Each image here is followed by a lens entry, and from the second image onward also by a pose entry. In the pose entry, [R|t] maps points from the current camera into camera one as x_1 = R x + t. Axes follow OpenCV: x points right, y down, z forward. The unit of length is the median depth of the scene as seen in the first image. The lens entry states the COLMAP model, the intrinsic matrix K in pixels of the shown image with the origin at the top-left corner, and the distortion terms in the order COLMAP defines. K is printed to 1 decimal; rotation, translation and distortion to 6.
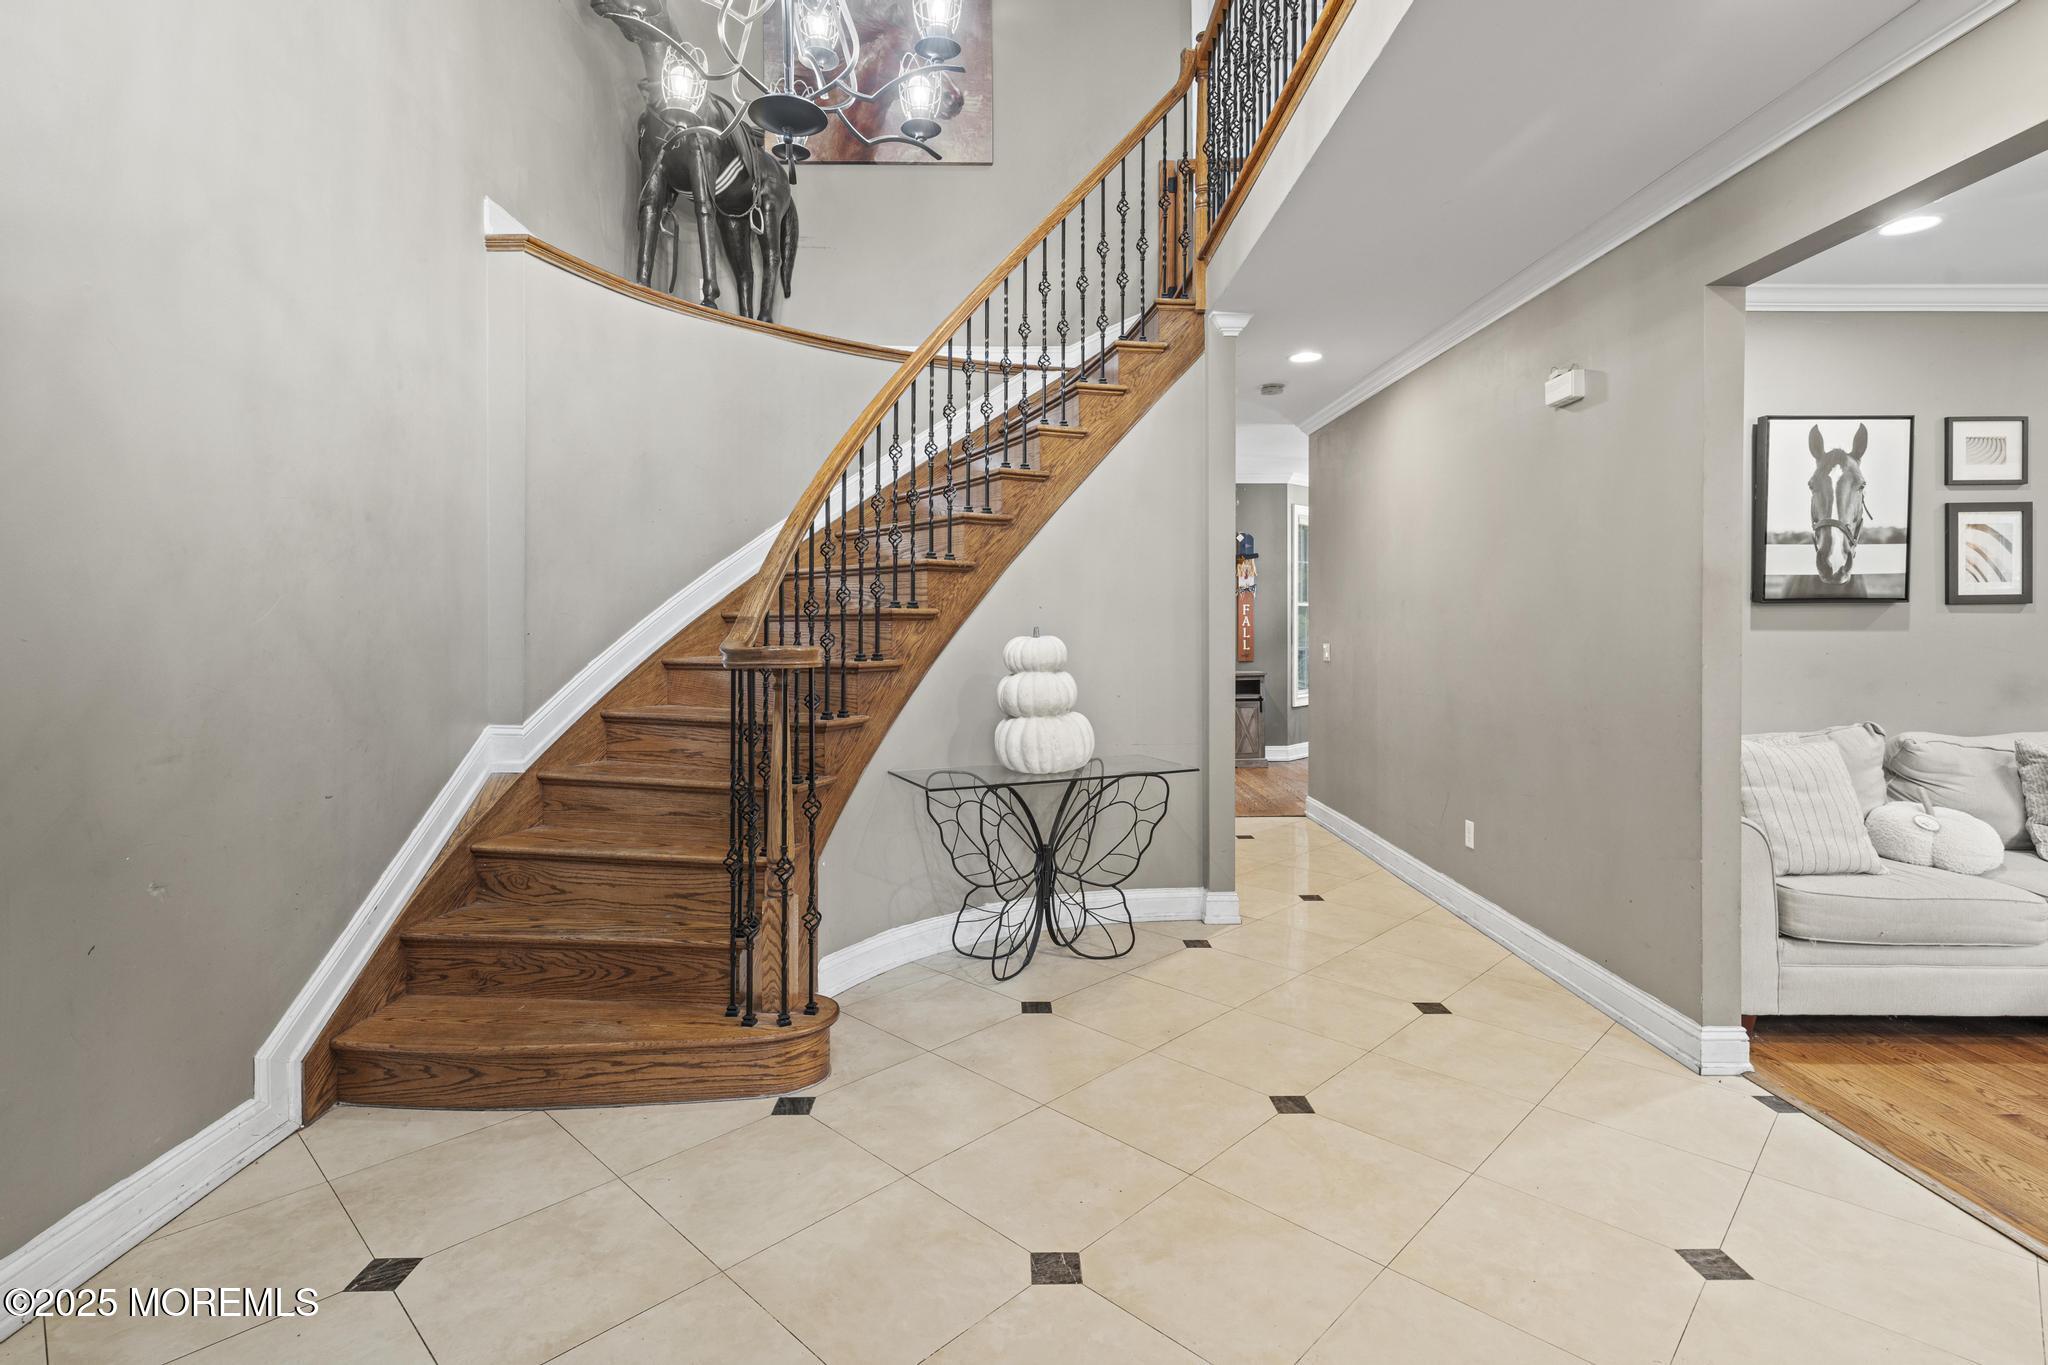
lens RADIAL K [[985.2, 0, 1058.1], [0, 985.2, 620.7], [0, 0, 1]] dist [-0.002167, 0.001210]
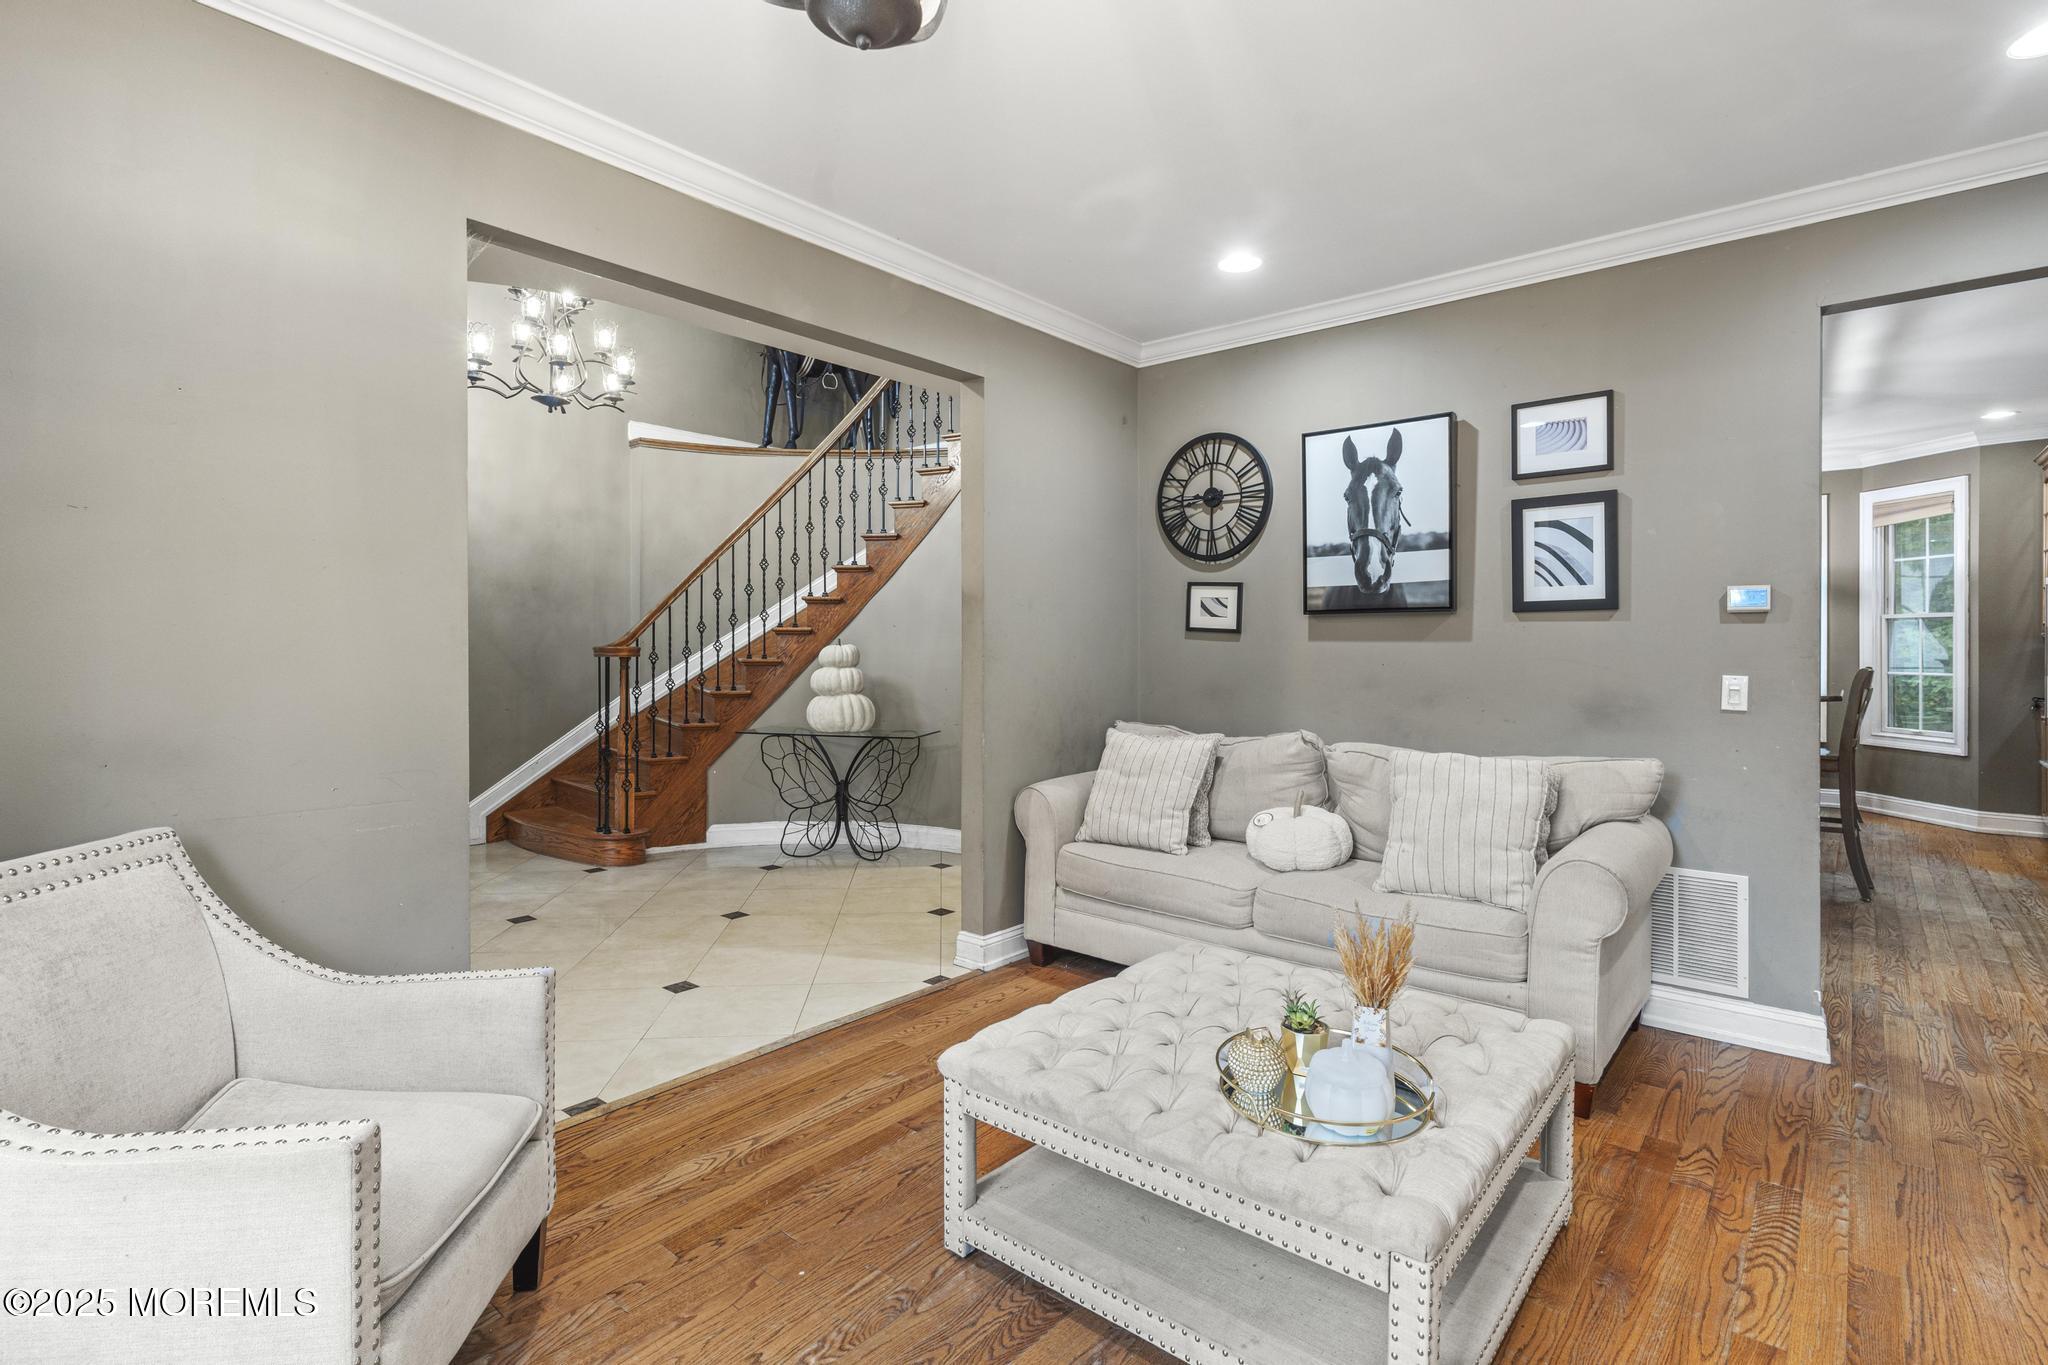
lens RADIAL K [[985.2, 0, 1044.1], [0, 985.2, 647.7], [0, 0, 1]] dist [-0.002167, 0.001210]
pose [[0.759813, 0.004198, -0.650128, 1.181673], [-0.002286, 0.999990, 0.003786, 0.013674], [0.650138, -0.001390, 0.759815, 0.033636]]
